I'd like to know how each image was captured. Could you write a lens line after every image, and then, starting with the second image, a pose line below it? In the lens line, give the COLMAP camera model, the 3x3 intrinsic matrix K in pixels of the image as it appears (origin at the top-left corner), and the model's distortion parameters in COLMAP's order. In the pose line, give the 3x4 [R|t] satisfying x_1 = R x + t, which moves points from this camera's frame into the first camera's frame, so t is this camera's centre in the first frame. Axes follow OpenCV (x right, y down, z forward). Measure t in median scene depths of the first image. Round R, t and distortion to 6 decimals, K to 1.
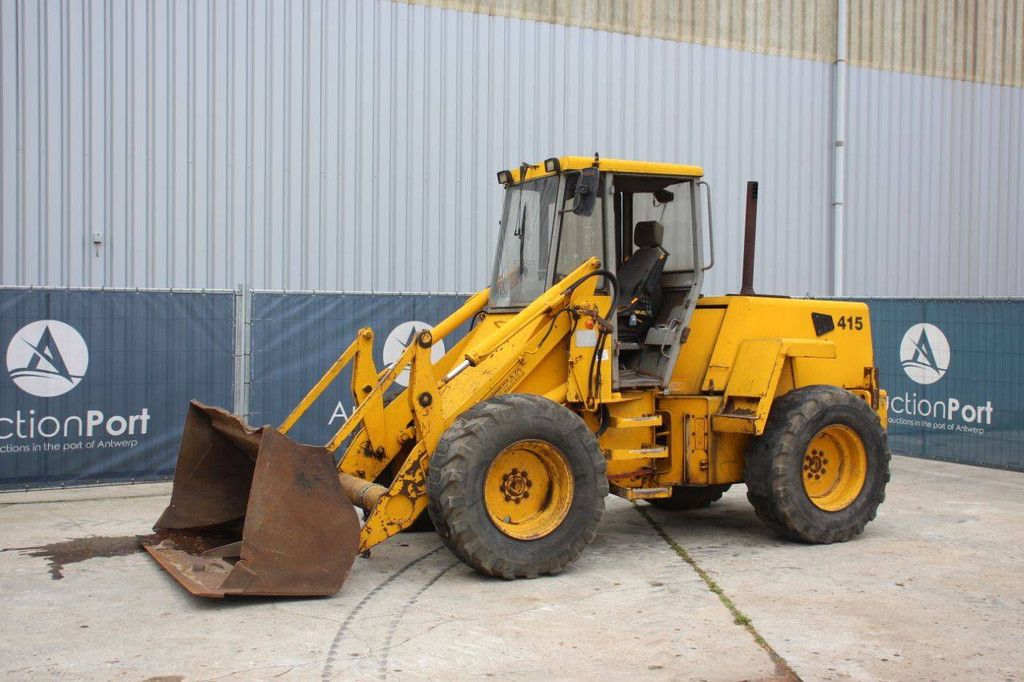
lens RADIAL K [[1210.9, 0, 512.0], [0, 1210.9, 341.0], [0, 0, 1]] dist [-0.016912, 0.033910]
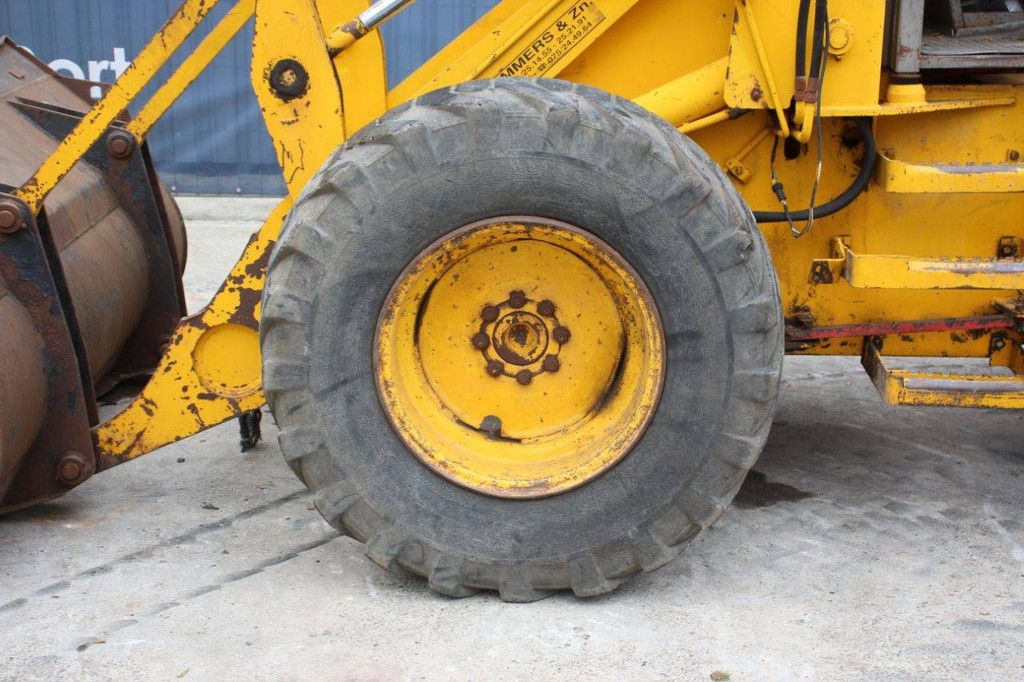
lens RADIAL K [[1718.6, 0, 512.0], [0, 1718.6, 341.0], [0, 0, 1]] dist [0.159366, 0.142587]
pose [[0.889750, 0.127243, -0.438354, 0.203406], [-0.022954, 0.971616, 0.235446, 0.000613], [0.455870, -0.199426, 0.867416, 0.504995]]
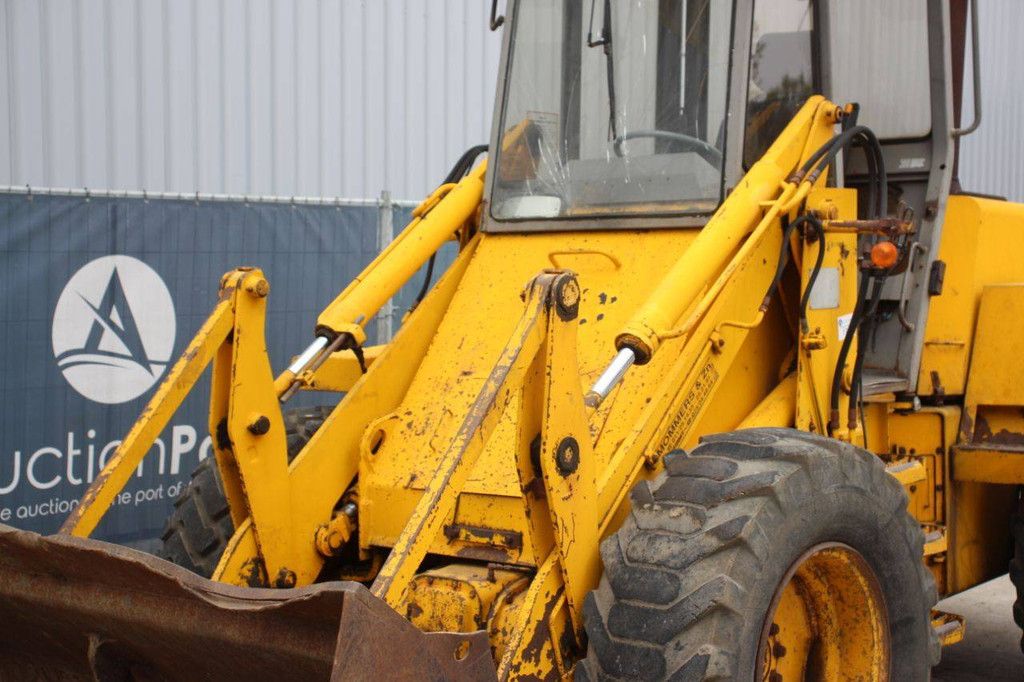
lens RADIAL K [[1718.6, 0, 512.0], [0, 1718.6, 341.0], [0, 0, 1]] dist [0.159366, 0.142587]
pose [[0.915203, -0.025991, 0.402155, -0.270410], [0.014339, 0.999386, 0.031958, -0.004383], [-0.402738, -0.023481, 0.915014, 0.464417]]
